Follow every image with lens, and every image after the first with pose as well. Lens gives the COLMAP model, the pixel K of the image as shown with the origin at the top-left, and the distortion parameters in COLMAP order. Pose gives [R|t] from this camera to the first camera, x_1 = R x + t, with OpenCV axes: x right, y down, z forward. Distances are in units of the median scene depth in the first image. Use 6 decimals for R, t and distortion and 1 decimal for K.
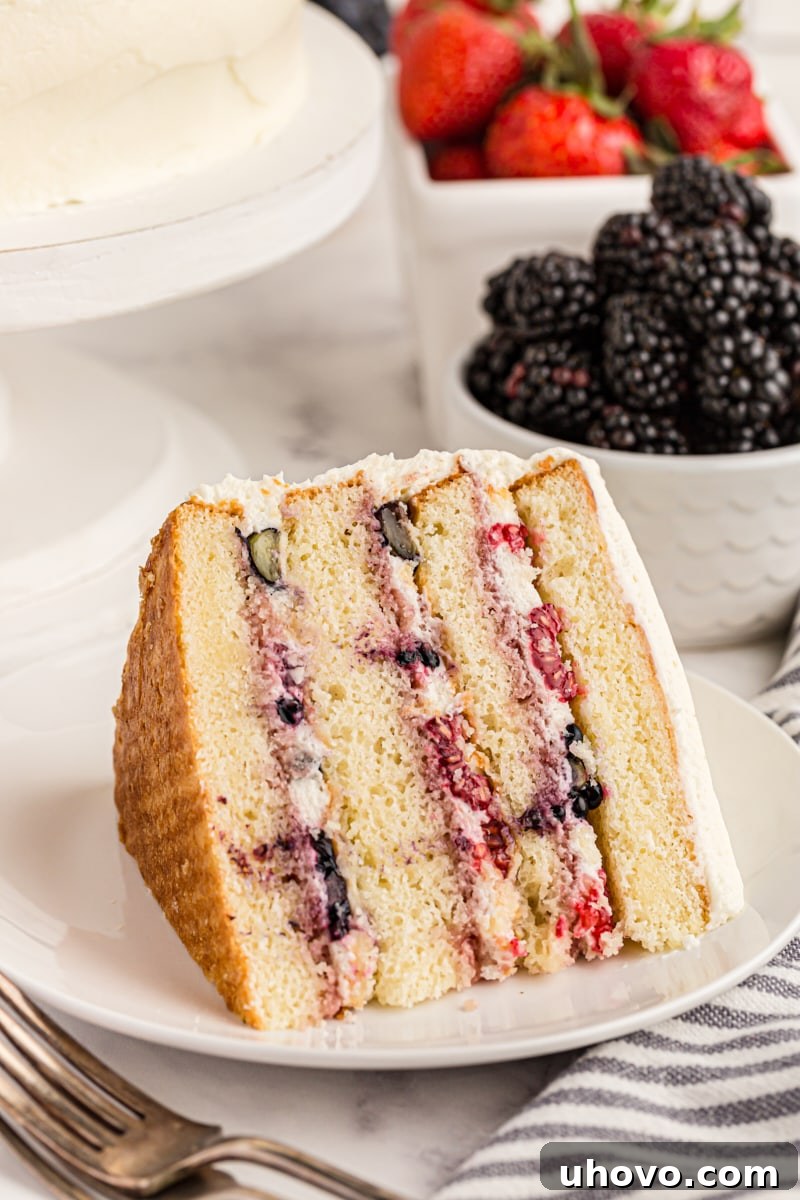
lens RADIAL K [[4547.0, 0, 397.9], [0, 4547.0, 598.5], [0, 0, 1]] dist [0.036638, 0.000000]
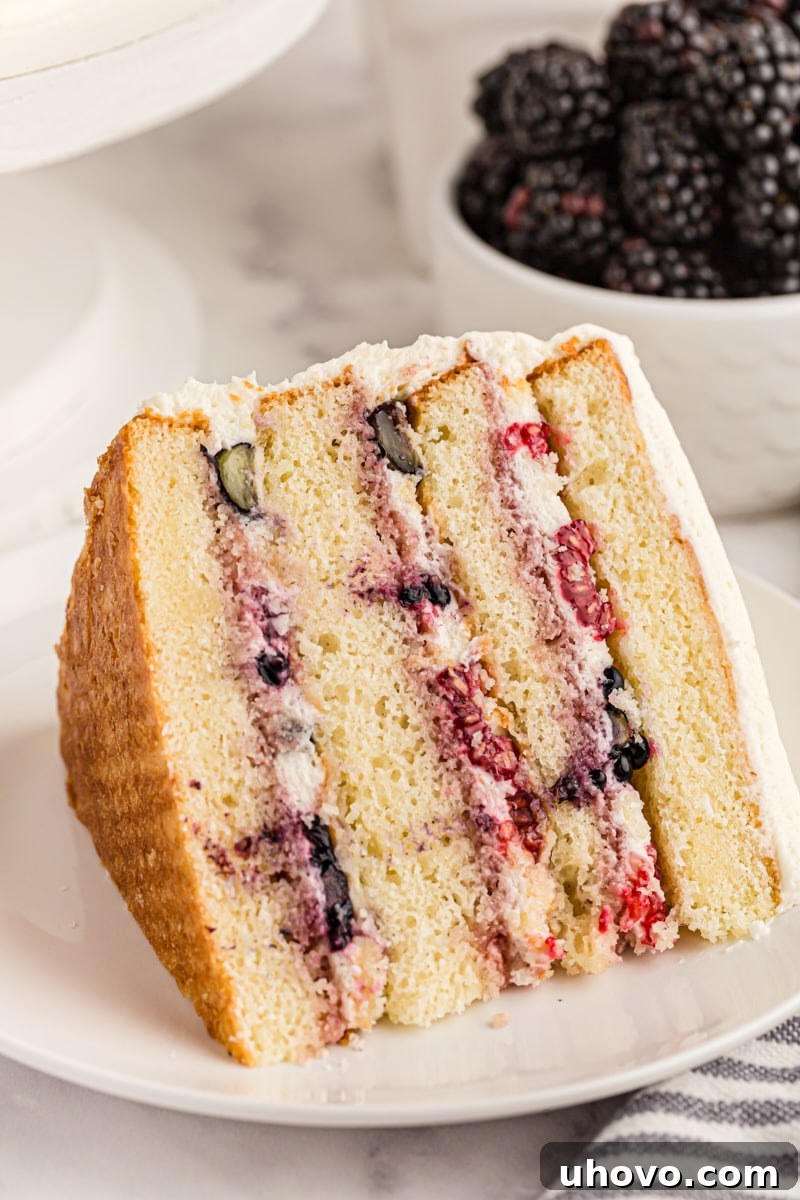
lens RADIAL K [[4547.0, 0, 402.8], [0, 4547.0, 601.6], [0, 0, 1]] dist [0.036638, 0.000000]
pose [[0.999411, -0.024170, 0.024359, -0.019729], [0.021471, 0.994185, 0.105527, -0.073155], [-0.026767, -0.104942, 0.994118, 0.175575]]
